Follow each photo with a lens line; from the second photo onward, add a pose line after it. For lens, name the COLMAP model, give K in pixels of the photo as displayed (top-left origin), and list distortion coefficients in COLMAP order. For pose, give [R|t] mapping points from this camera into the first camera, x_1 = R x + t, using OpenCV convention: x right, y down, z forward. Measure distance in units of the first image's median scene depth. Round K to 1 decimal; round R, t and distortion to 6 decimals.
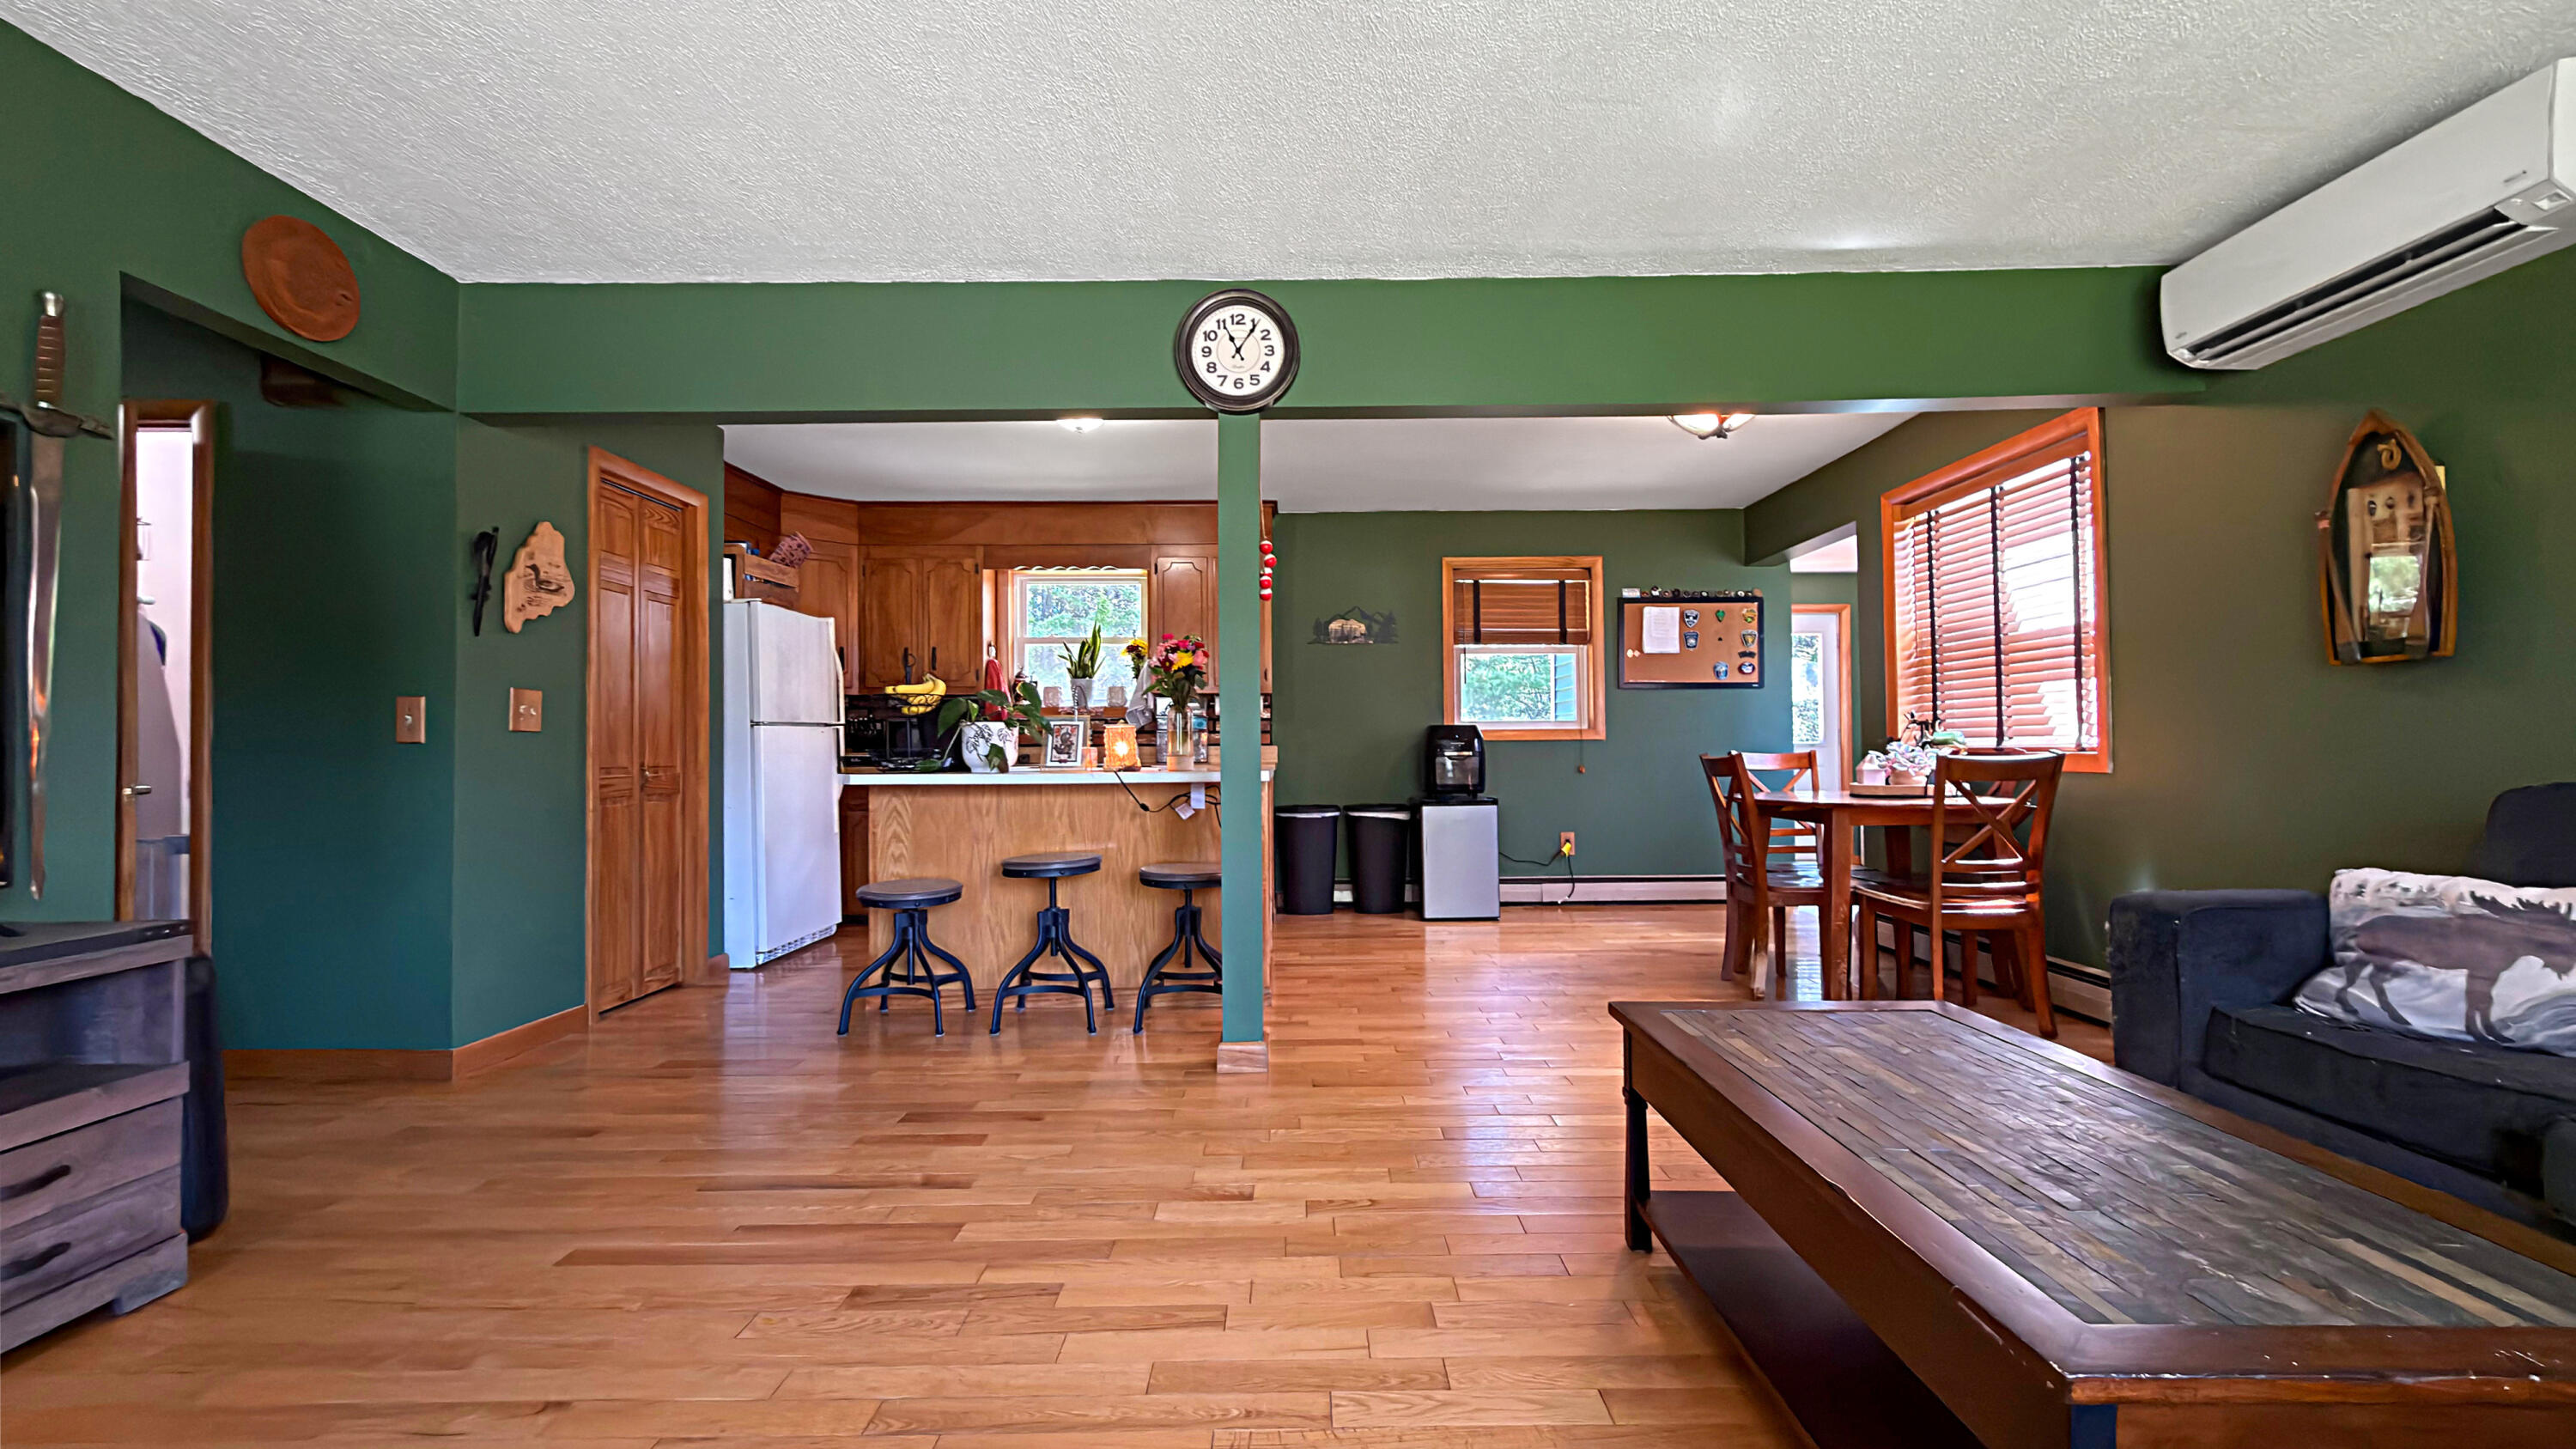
lens RADIAL K [[1028.2, 0, 1296.6], [0, 1028.2, 729.7], [0, 0, 1]] dist [0.001593, -0.000492]
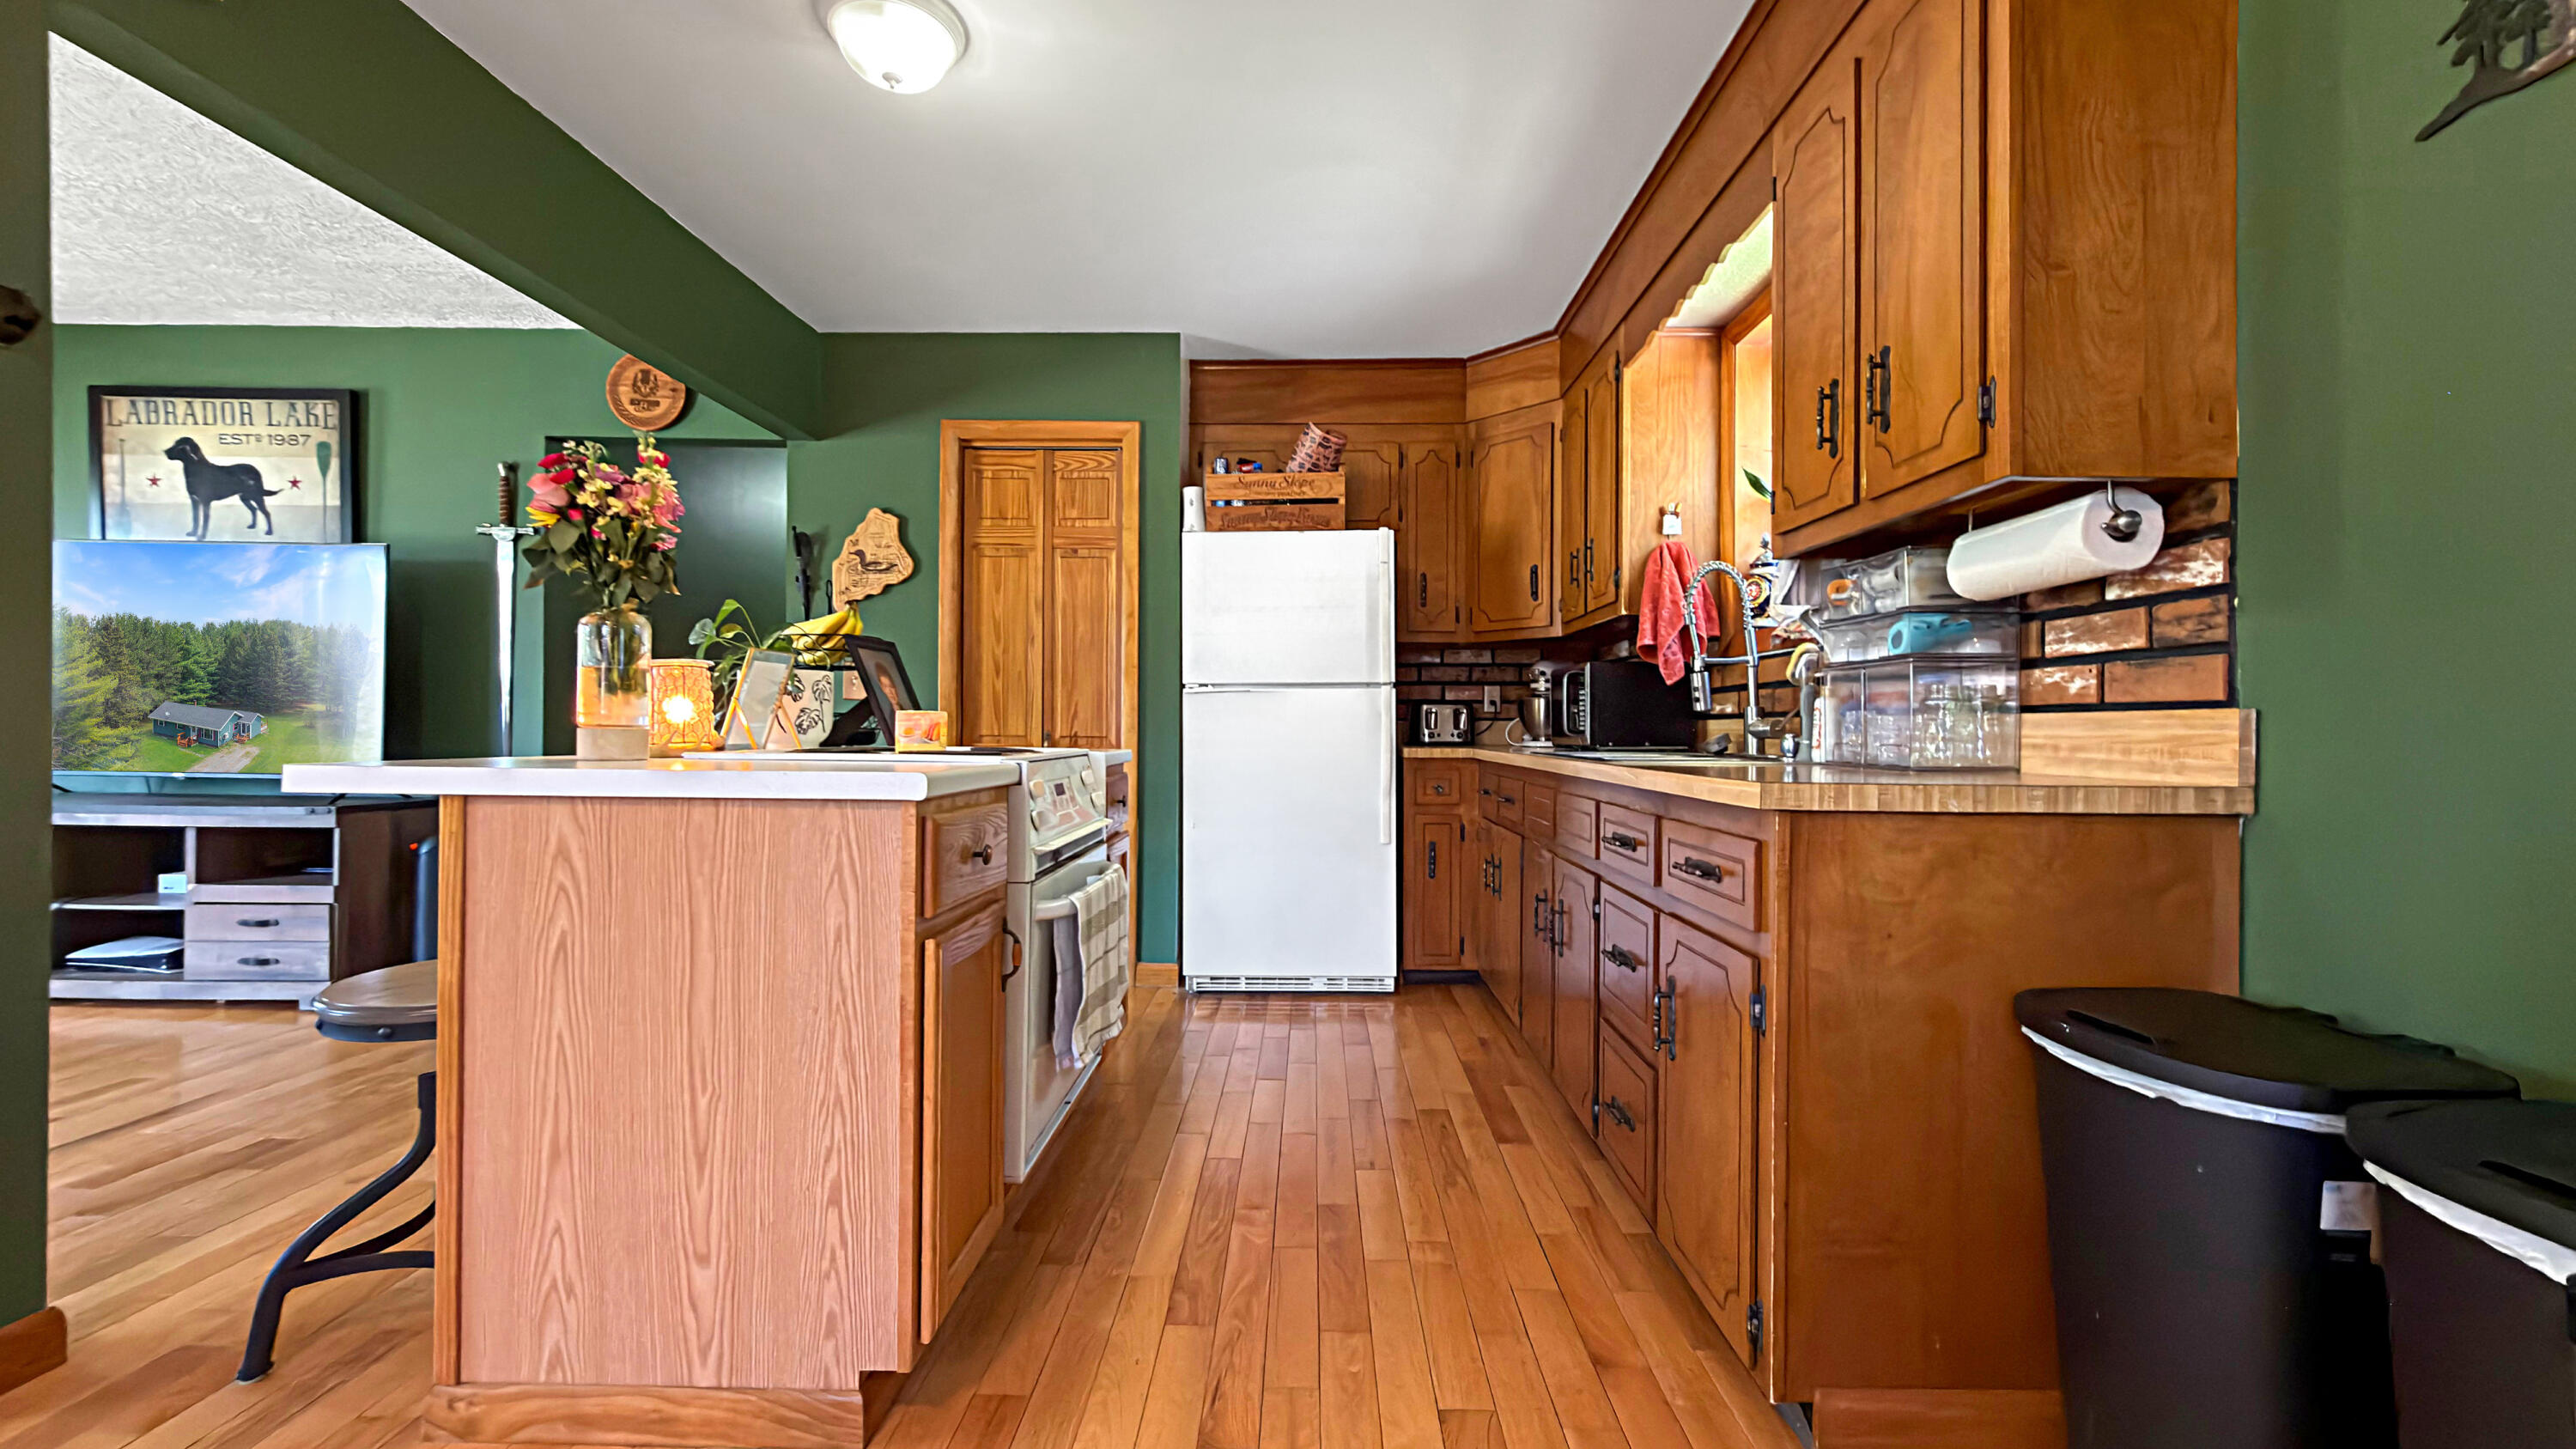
lens RADIAL K [[1028.2, 0, 1296.2], [0, 1028.2, 732.0], [0, 0, 1]] dist [0.001593, -0.000492]
pose [[-0.018667, 0.010154, -0.999774, 0.326992], [0.009569, 0.999904, 0.009977, 0.026959], [0.999780, -0.009381, -0.018763, 1.338128]]
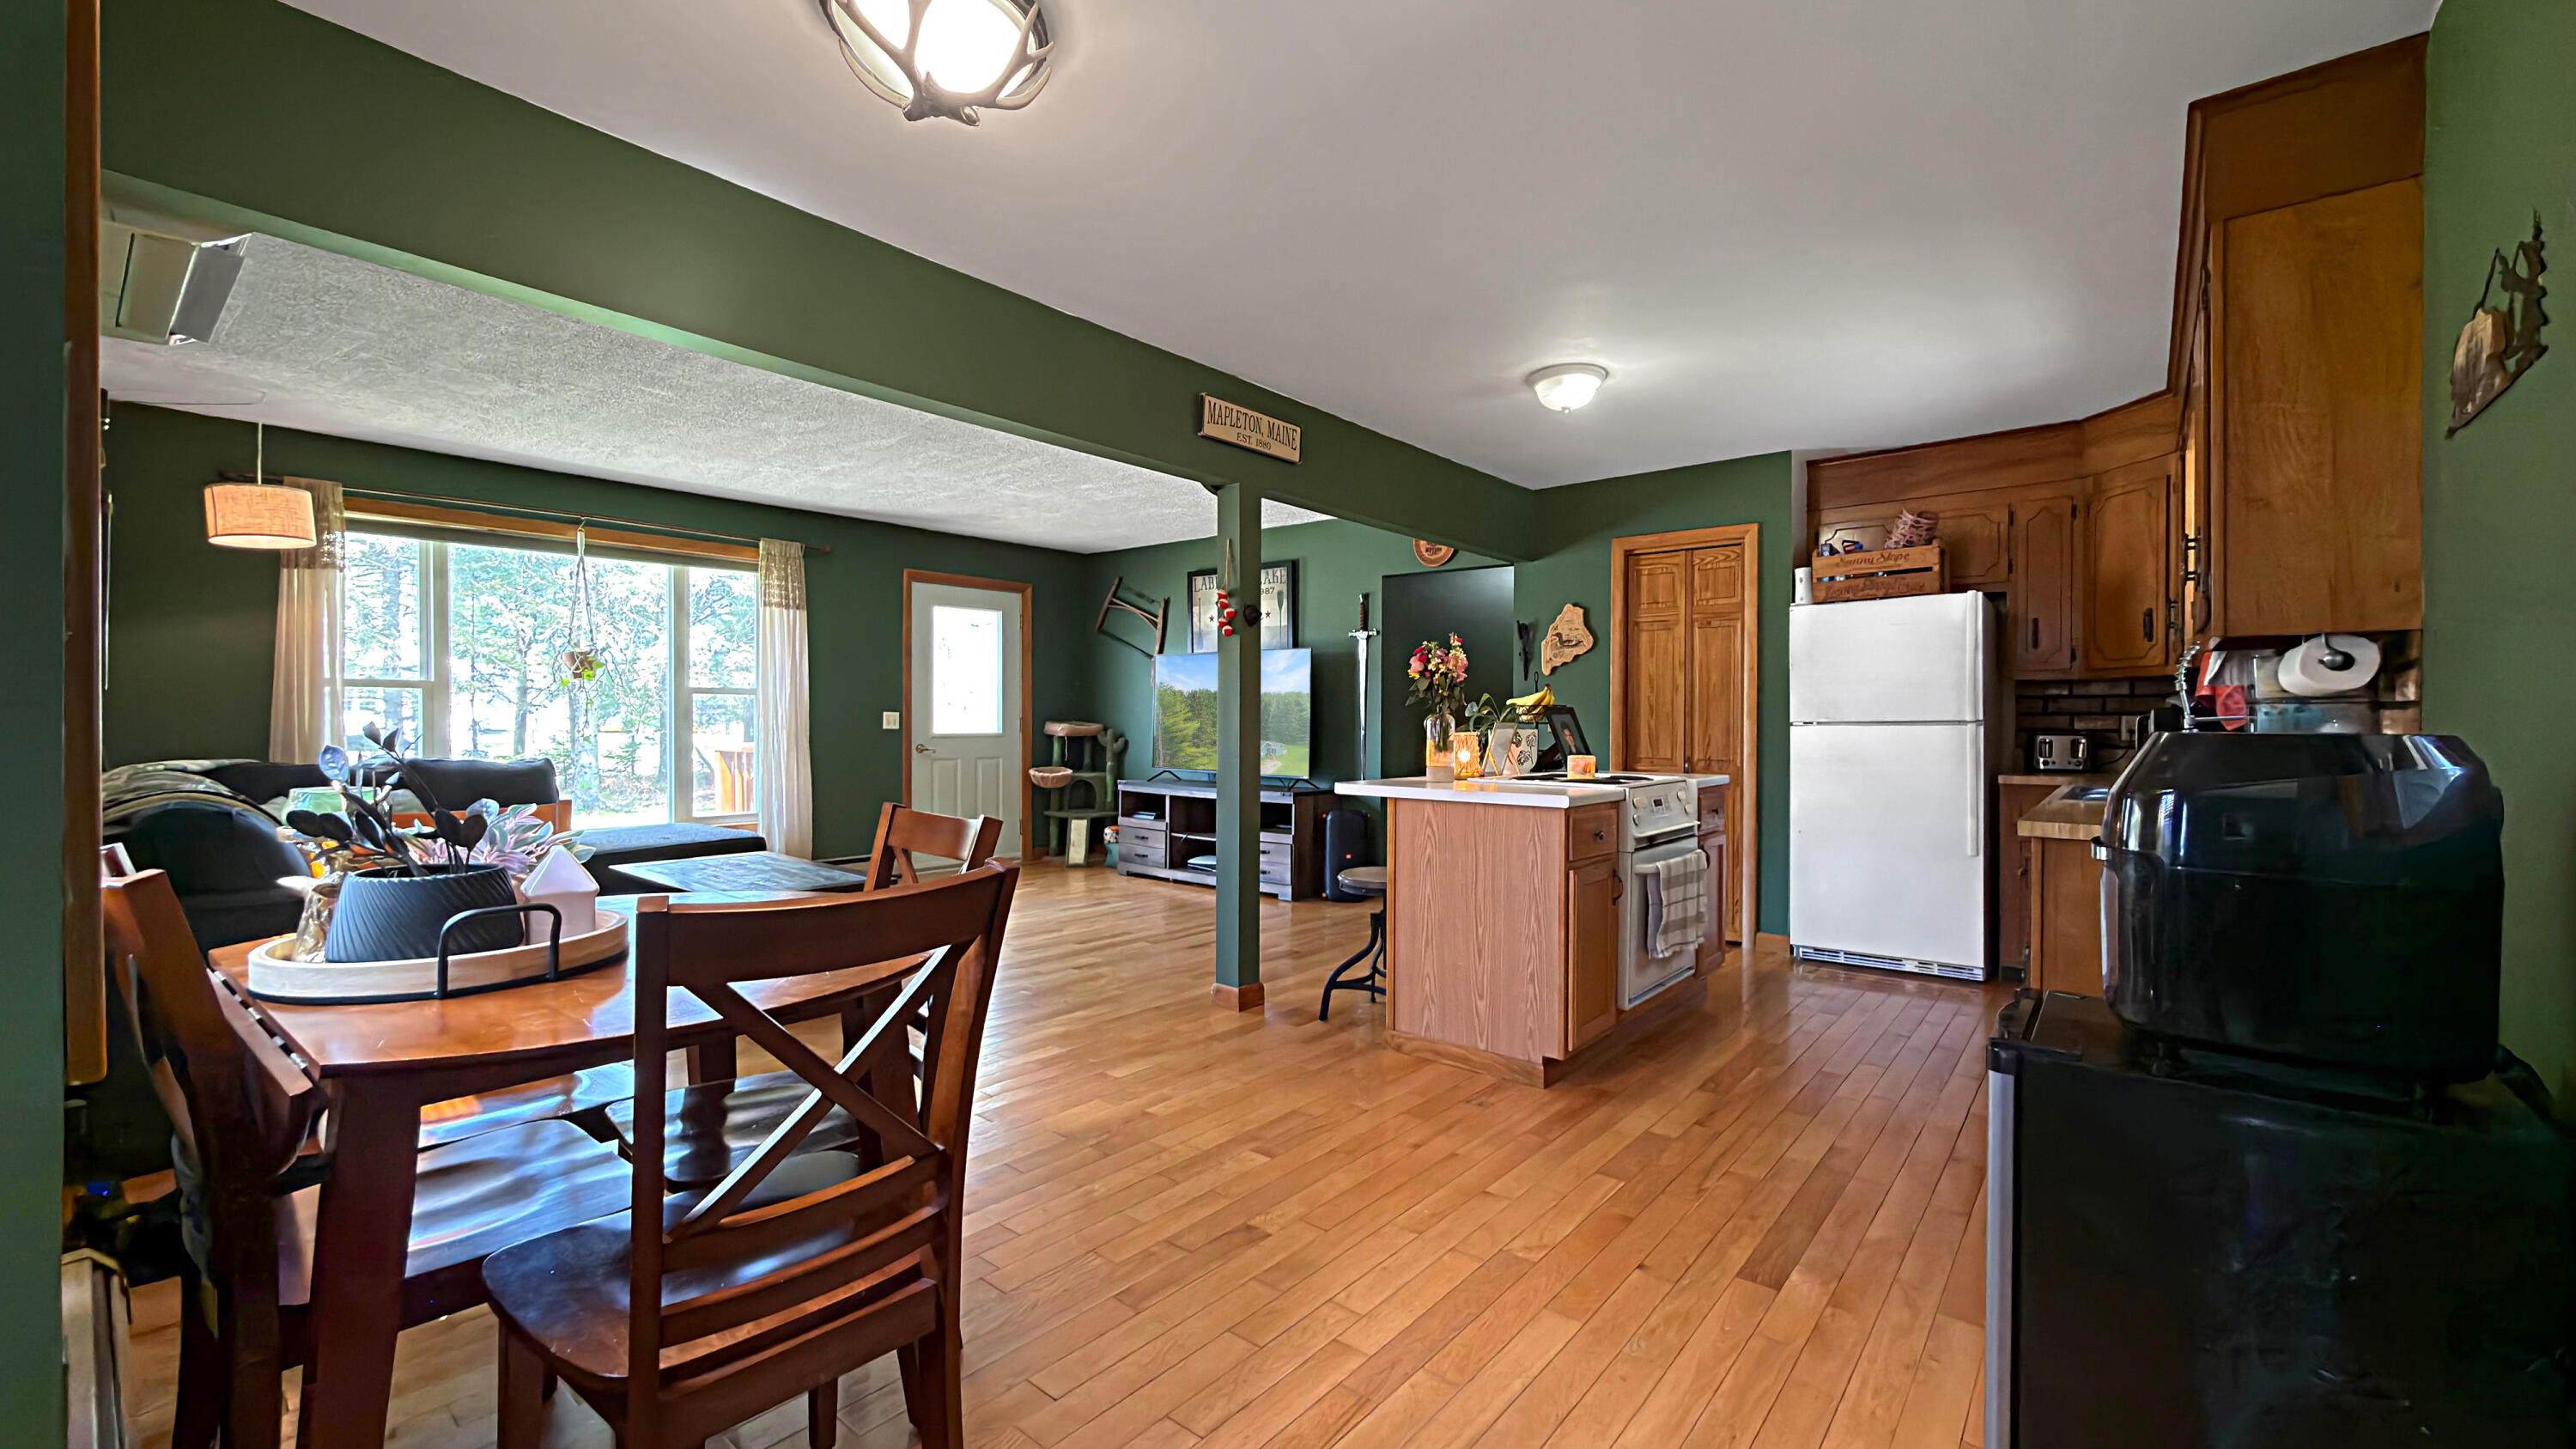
lens RADIAL K [[1028.2, 0, 1290.3], [0, 1028.2, 728.4], [0, 0, 1]] dist [0.001593, -0.000492]
pose [[-0.640062, 0.012188, -0.768227, 0.729767], [0.016452, 0.999862, 0.002156, -0.014759], [0.768147, -0.011258, -0.640174, 1.550888]]
